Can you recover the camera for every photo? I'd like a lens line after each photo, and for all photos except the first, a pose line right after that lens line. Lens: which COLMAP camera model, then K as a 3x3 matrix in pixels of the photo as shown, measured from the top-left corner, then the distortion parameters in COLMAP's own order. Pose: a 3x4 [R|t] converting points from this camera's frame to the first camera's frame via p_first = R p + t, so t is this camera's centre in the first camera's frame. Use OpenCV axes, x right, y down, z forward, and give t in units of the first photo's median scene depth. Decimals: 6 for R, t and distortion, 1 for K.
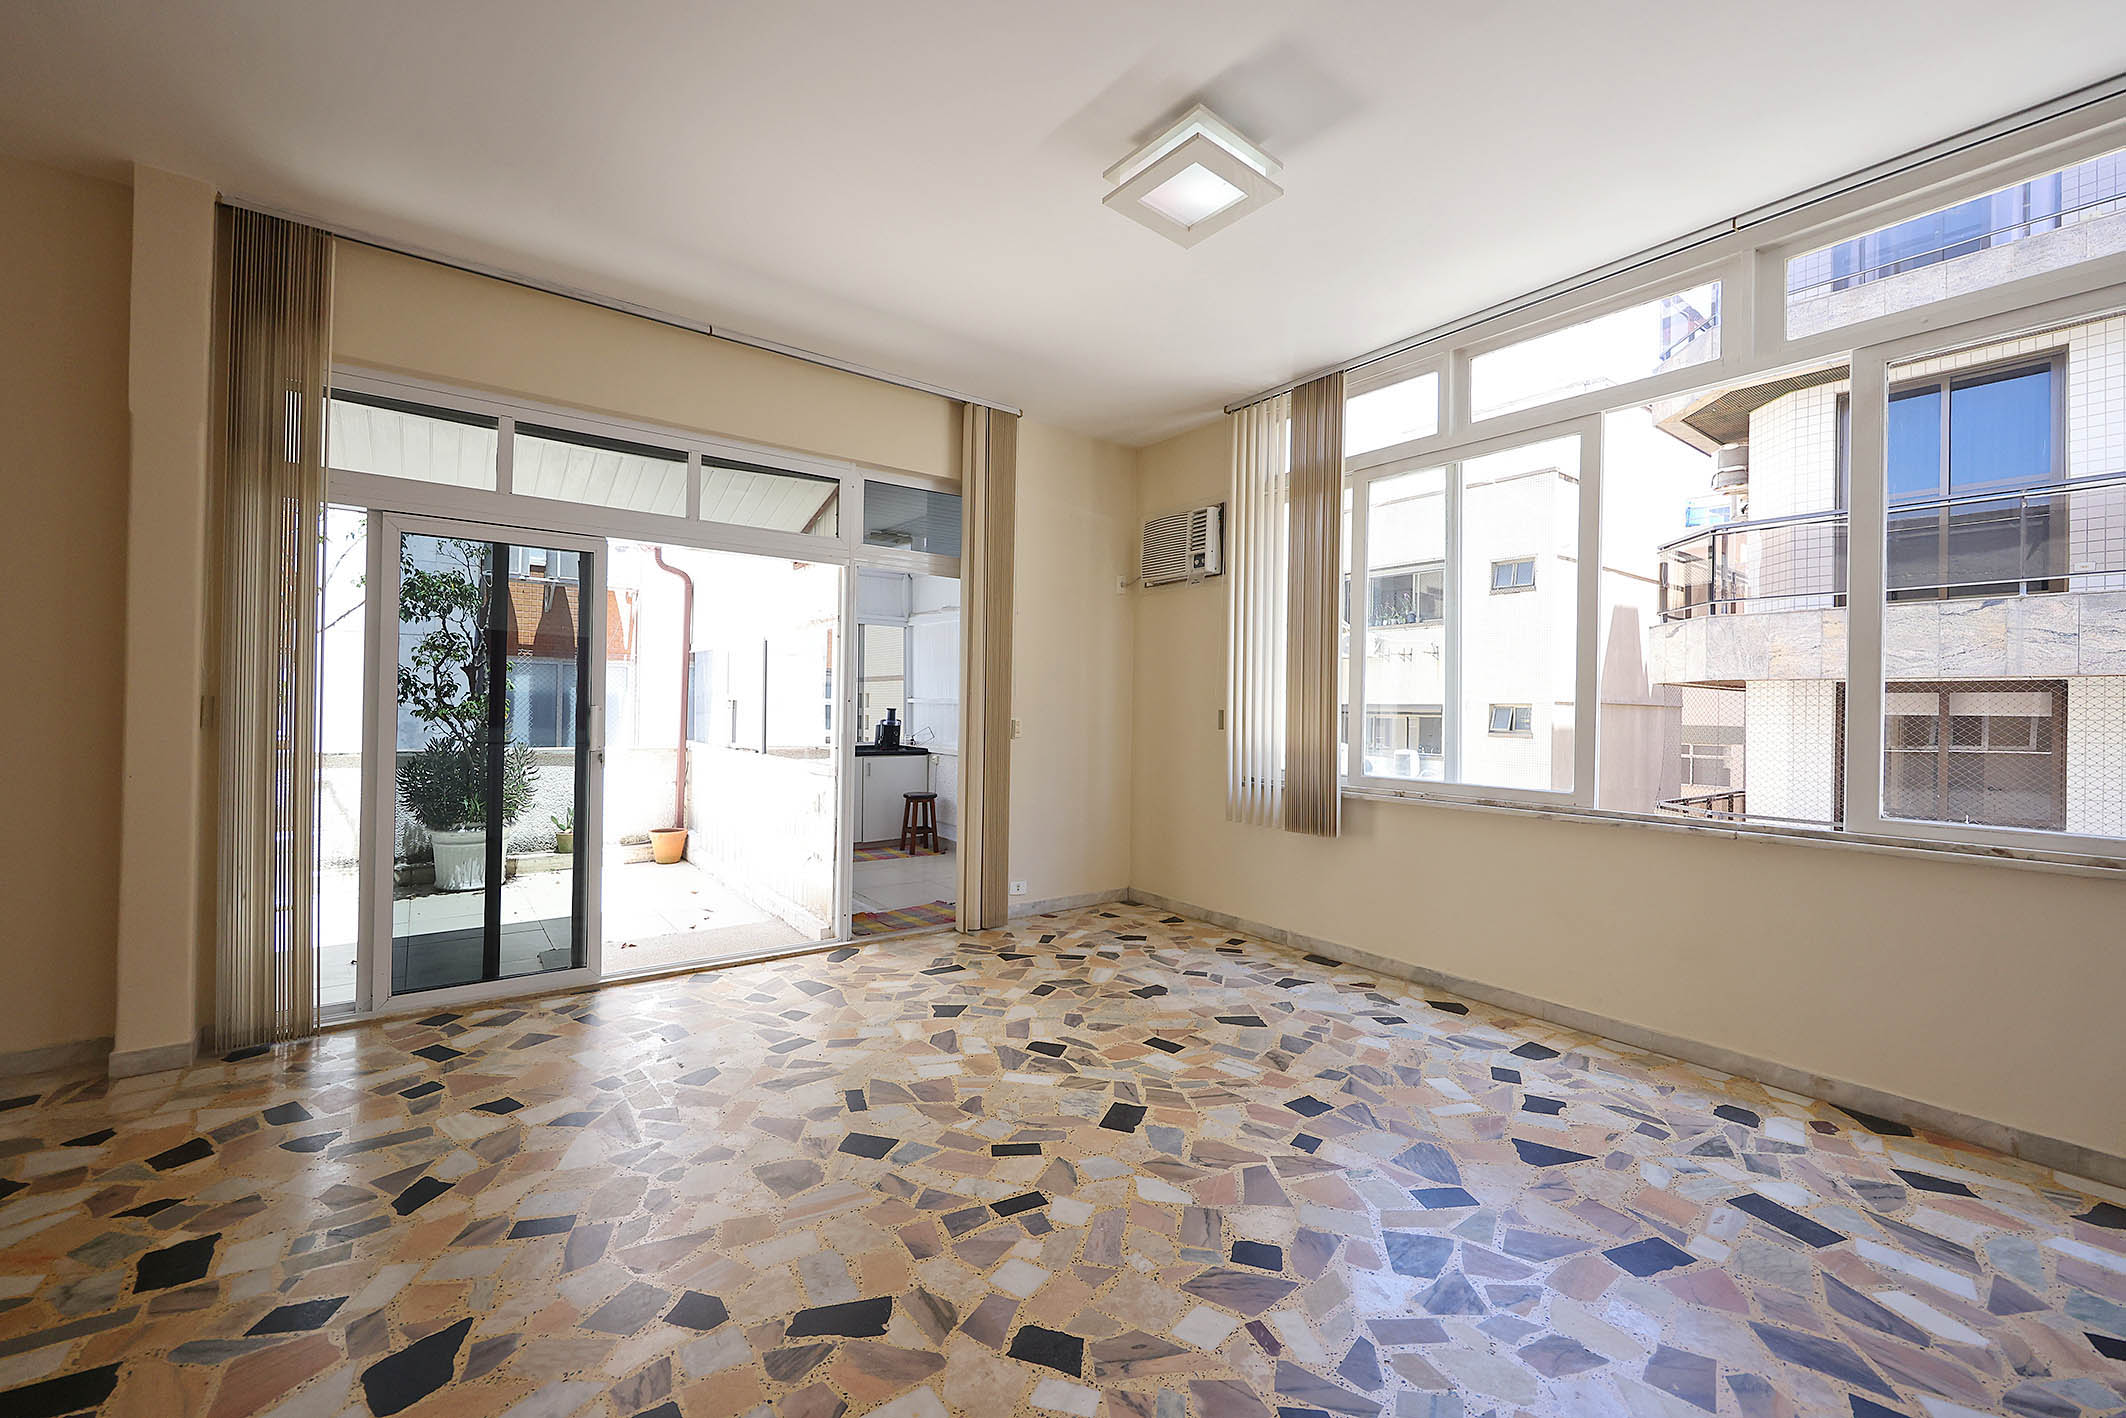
lens RADIAL K [[851.1, 0, 1060.5], [0, 851.1, 706.9], [0, 0, 1]] dist [0.001980, 0.001064]
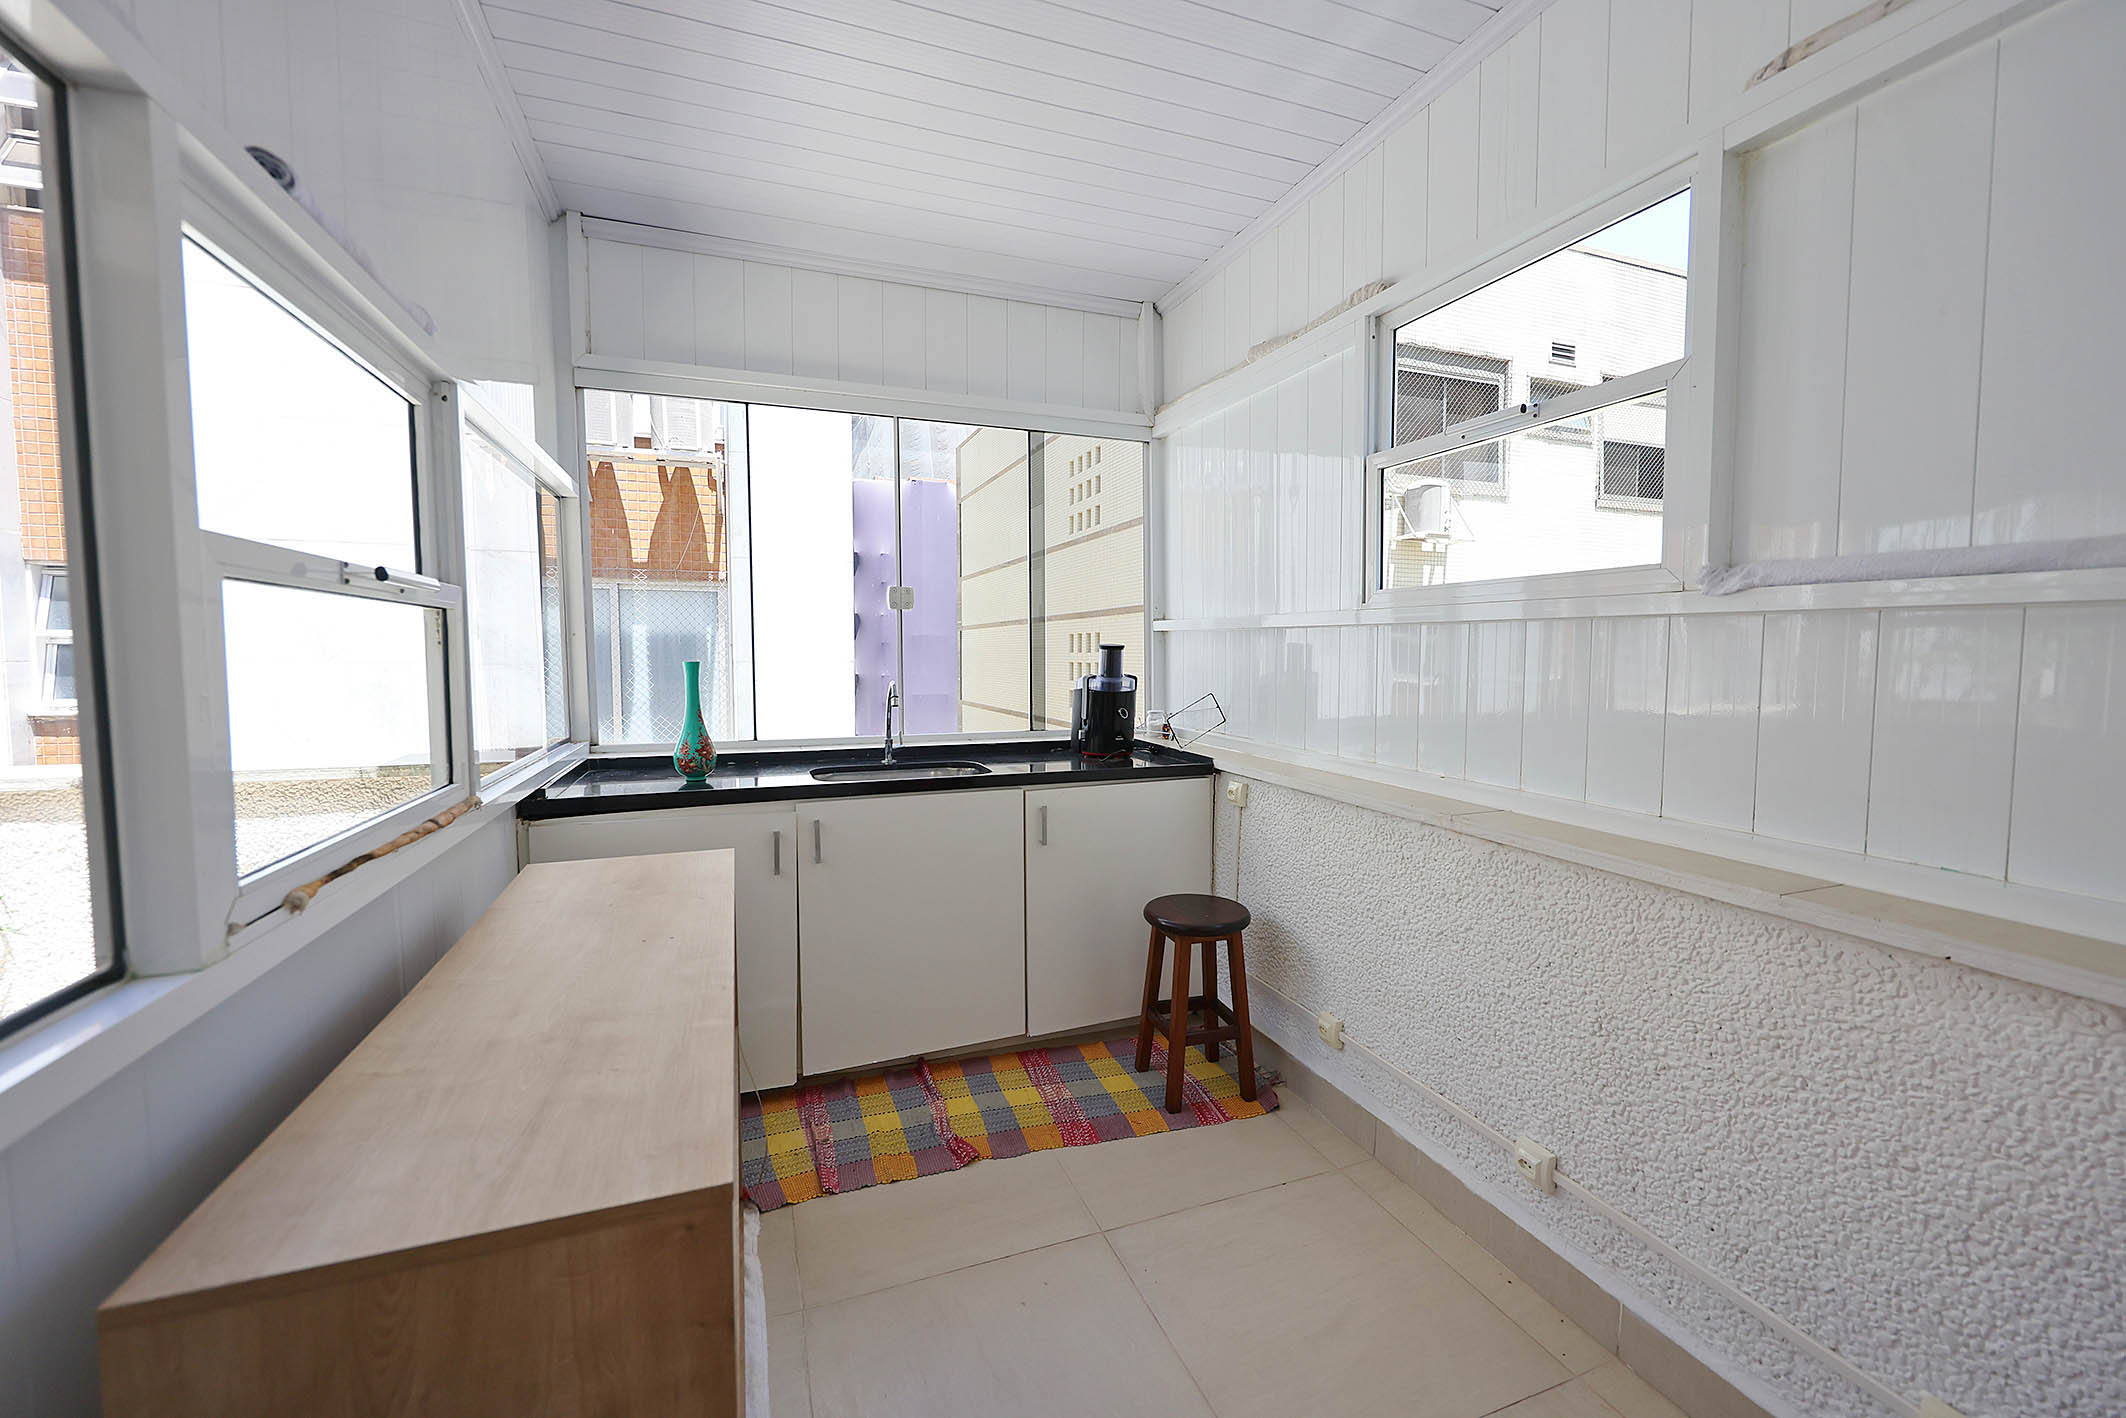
lens RADIAL K [[851.1, 0, 1074.3], [0, 851.1, 715.1], [0, 0, 1]] dist [0.001980, 0.001064]
pose [[0.964860, 0.003301, -0.262745, -0.234758], [0.016053, 0.997313, 0.071480, 0.010677], [0.262275, -0.073186, 0.962214, 1.280958]]
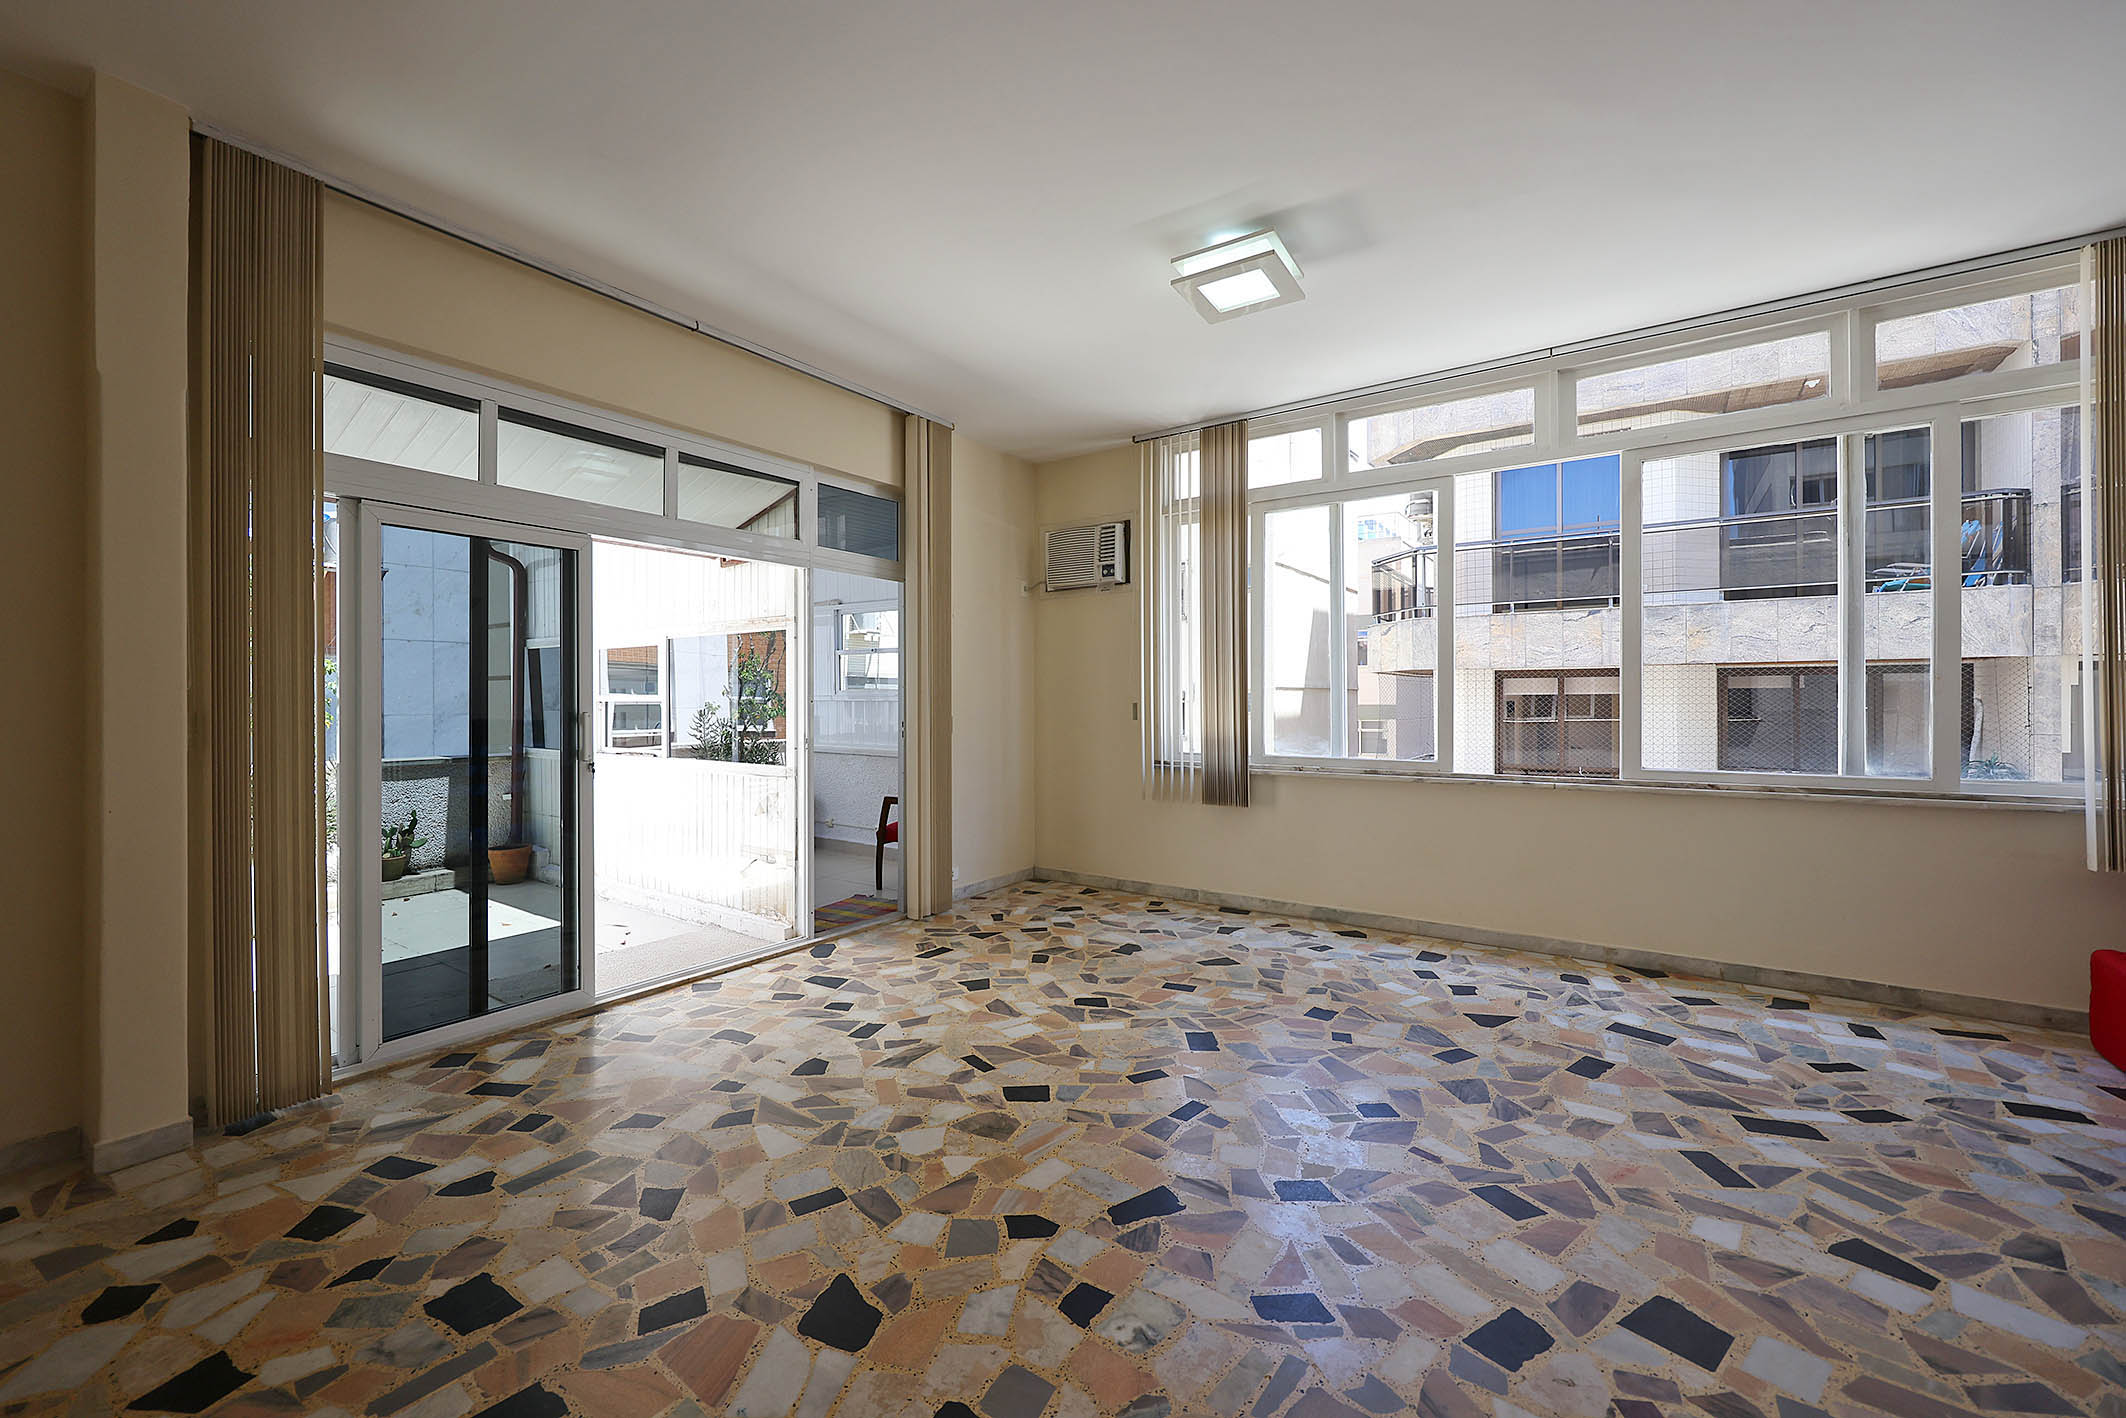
lens RADIAL K [[851.1, 0, 1048.5], [0, 851.1, 705.8], [0, 0, 1]] dist [0.001980, 0.001064]
pose [[0.948561, -0.021233, 0.315882, -0.357130], [0.017295, 0.999734, 0.015263, -0.015253], [-0.316122, -0.009015, 0.948676, -0.059347]]
